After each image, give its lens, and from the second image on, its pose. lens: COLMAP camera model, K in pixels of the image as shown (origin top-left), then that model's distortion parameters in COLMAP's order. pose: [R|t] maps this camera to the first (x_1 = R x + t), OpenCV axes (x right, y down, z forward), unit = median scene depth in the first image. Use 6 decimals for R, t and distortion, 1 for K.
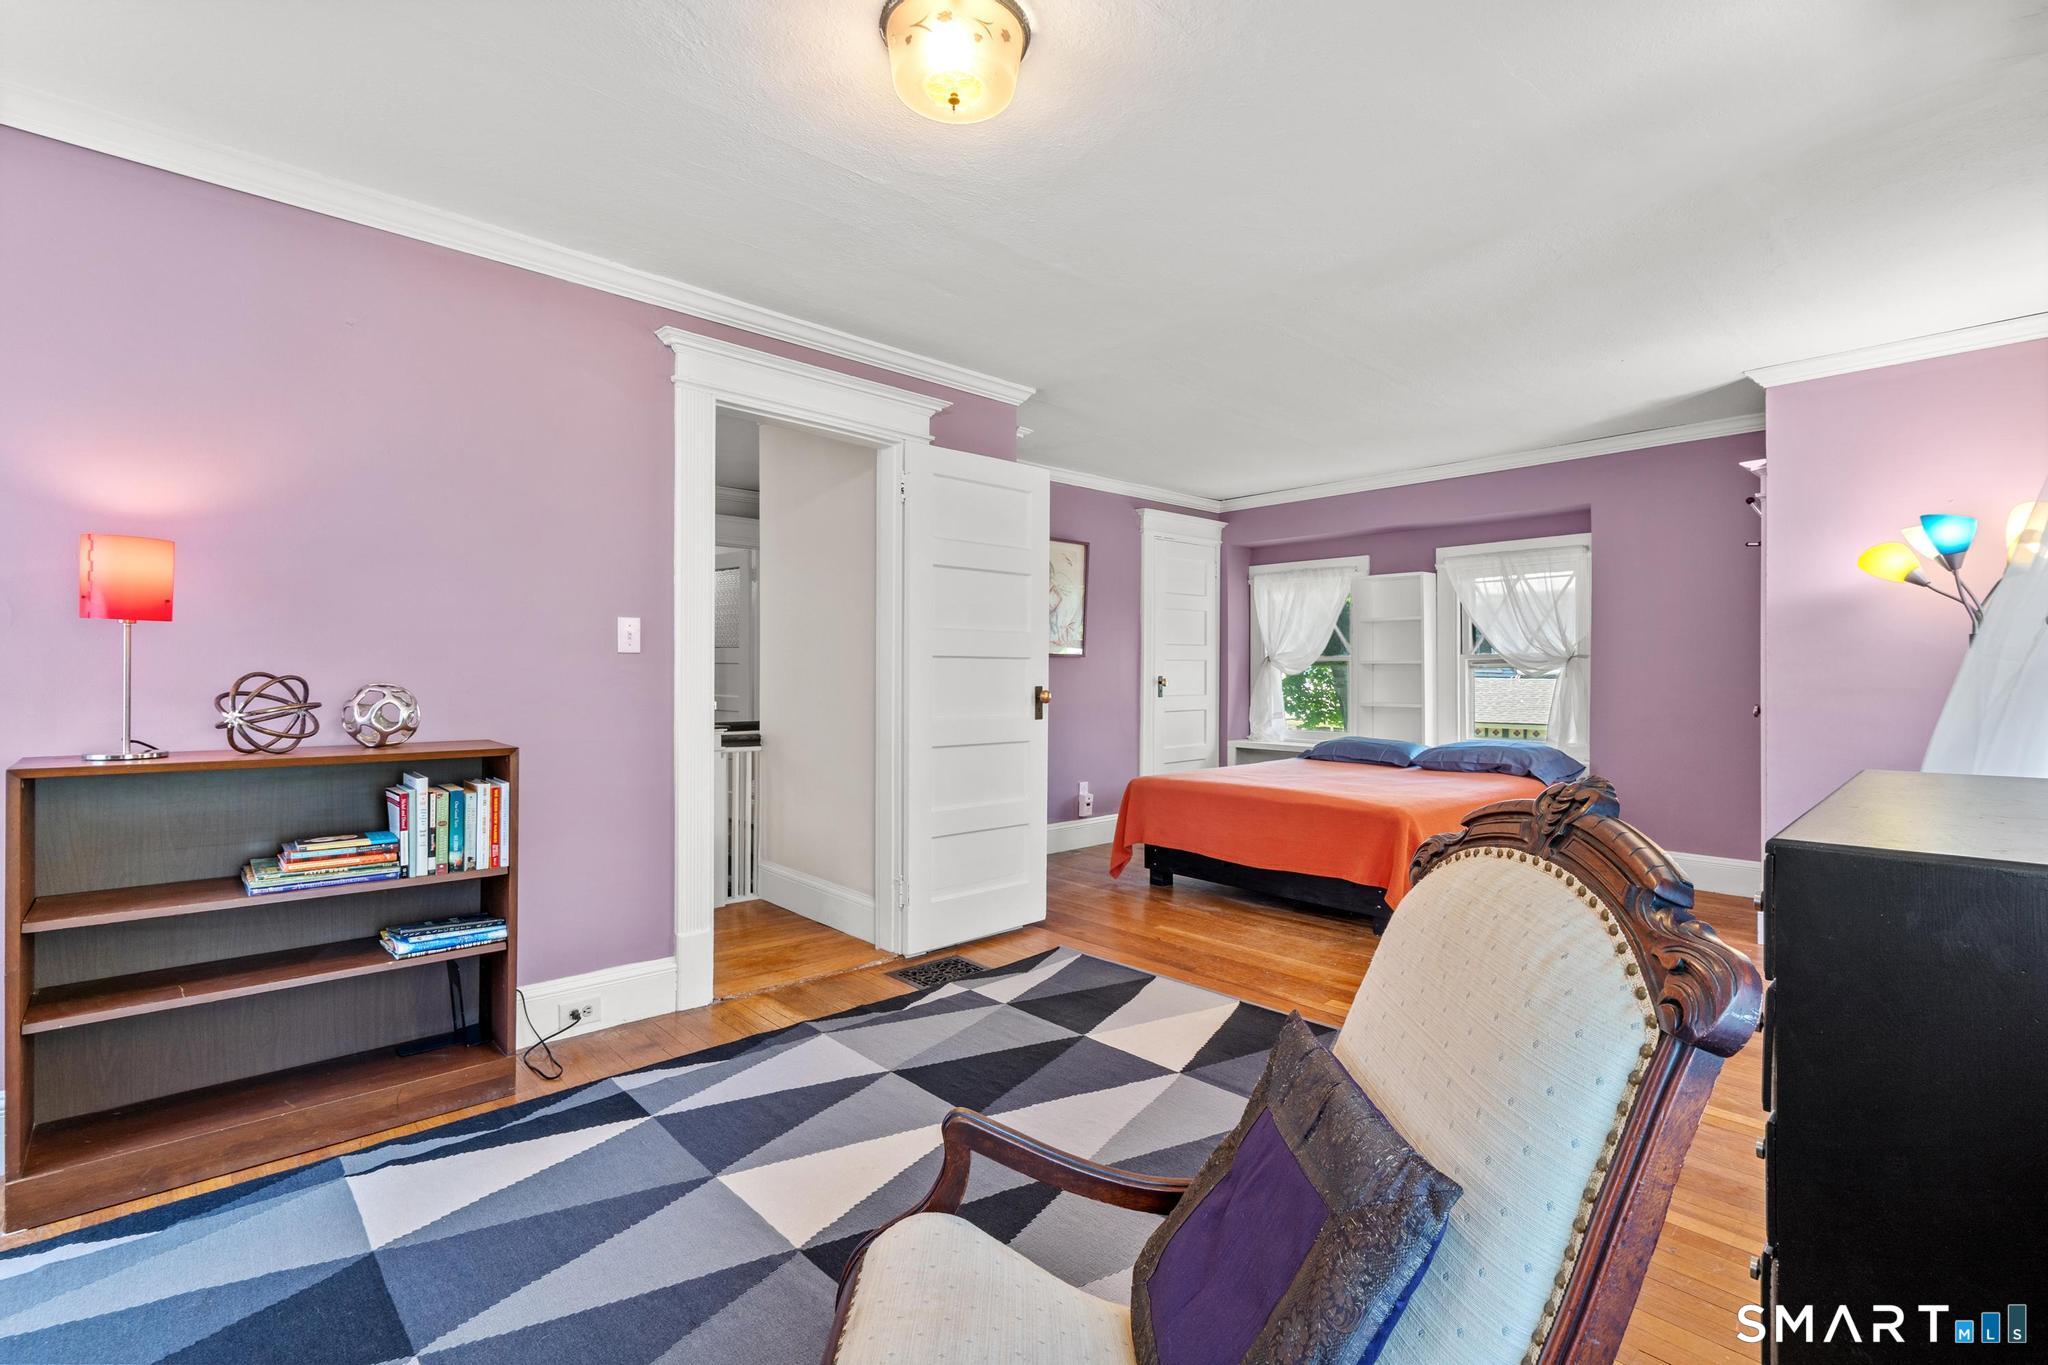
lens RADIAL K [[927.5, 0, 1023.2], [0, 927.5, 669.8], [0, 0, 1]] dist [-0.001390, 0.001002]
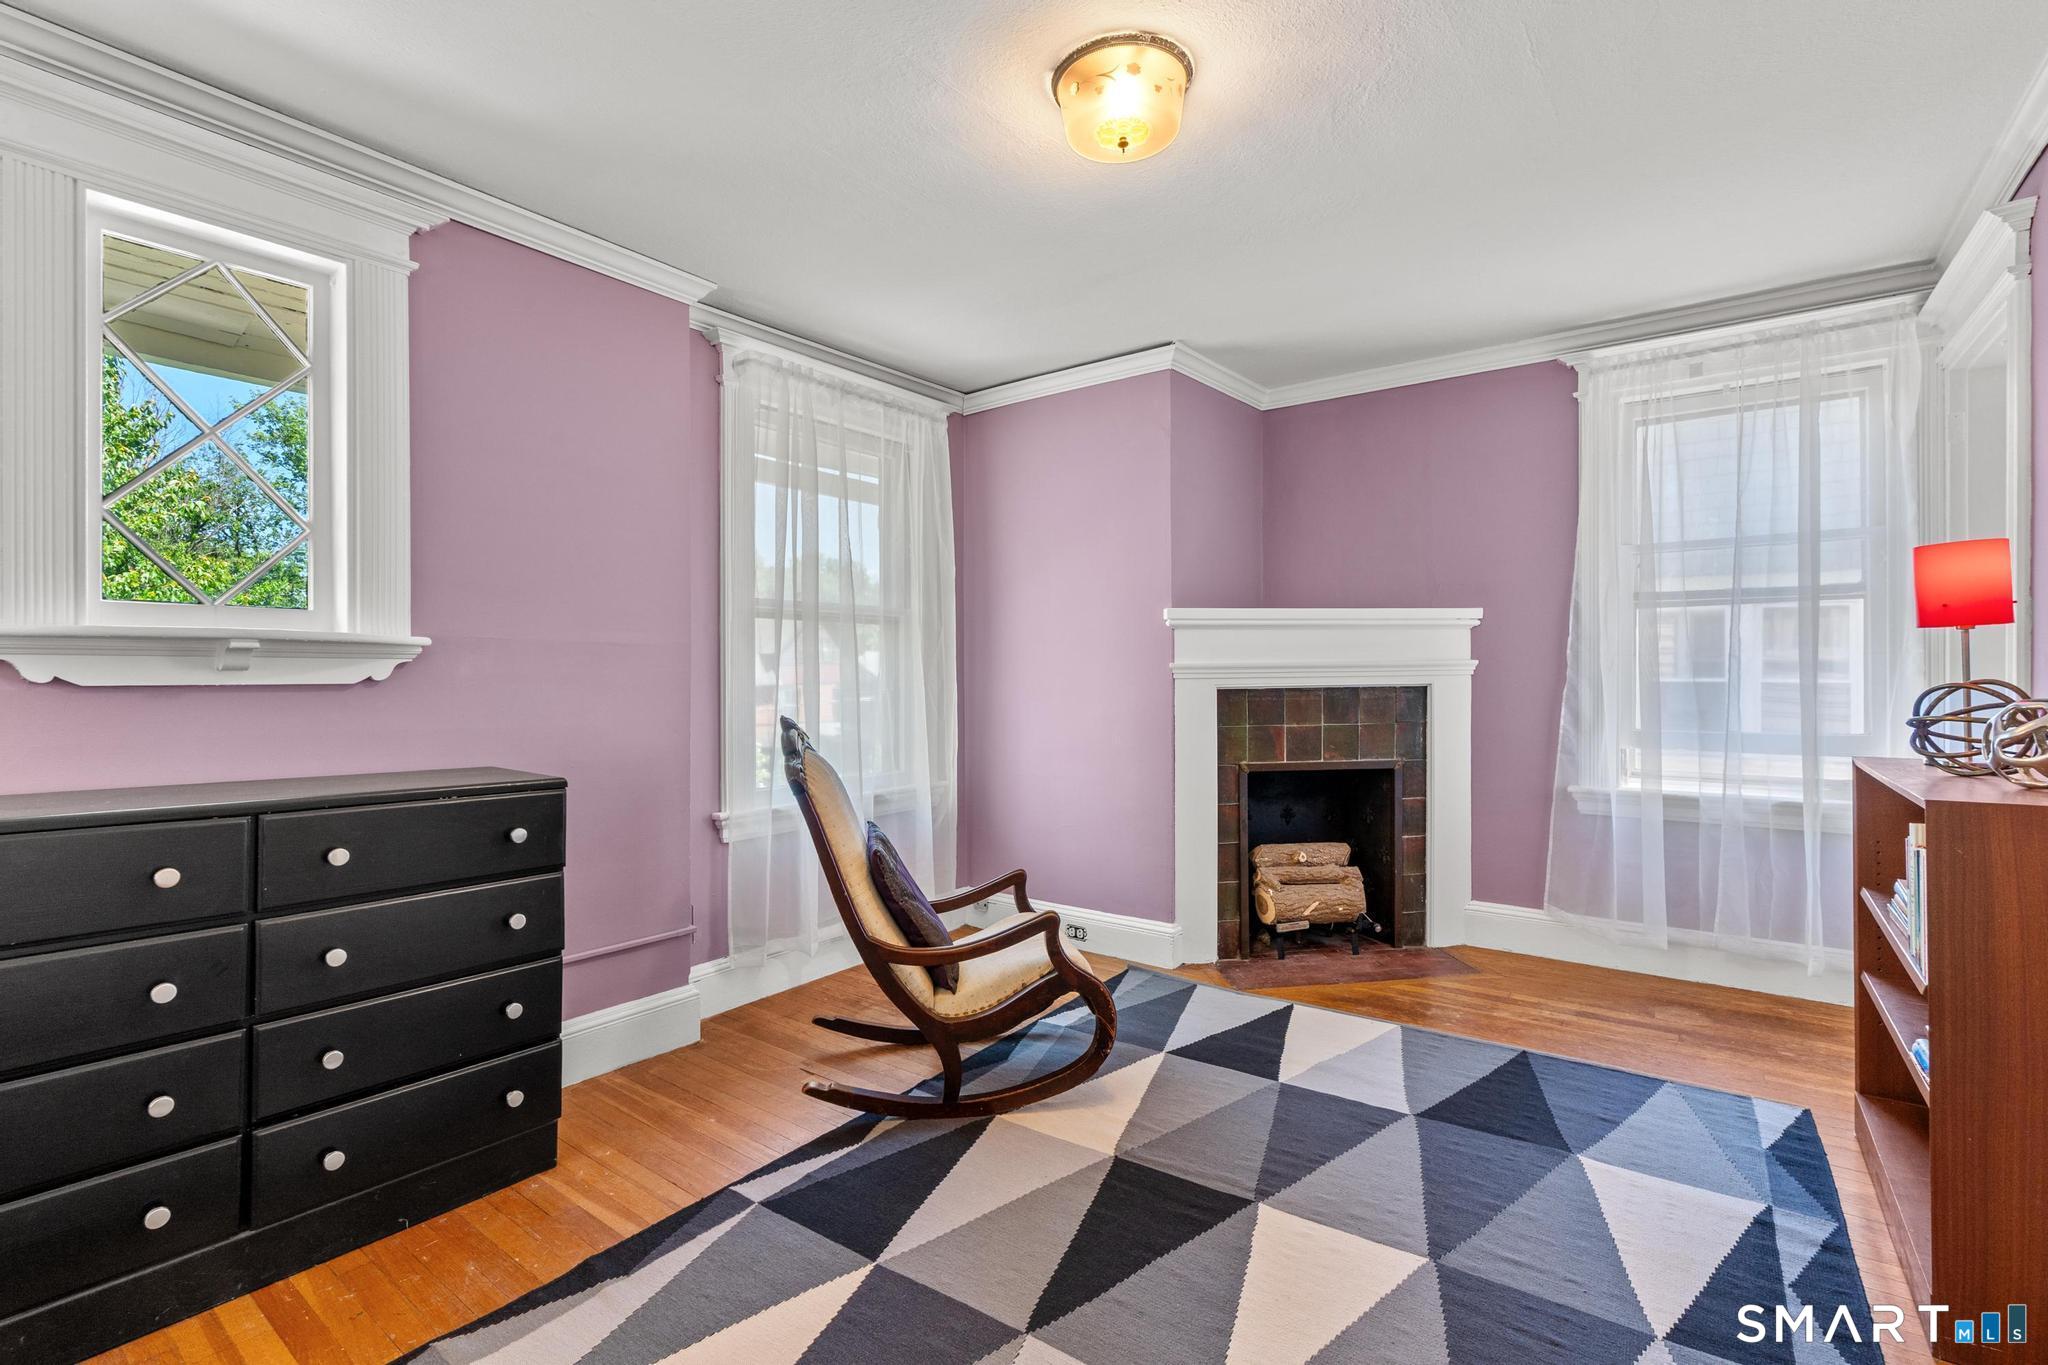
lens RADIAL K [[927.5, 0, 1023.2], [0, 927.5, 669.8], [0, 0, 1]] dist [-0.001390, 0.001002]
pose [[-0.987397, -0.001140, -0.158261, 0.187601], [0.000097, 0.999970, -0.007804, -0.002503], [0.158265, -0.007720, -0.987366, 1.841578]]
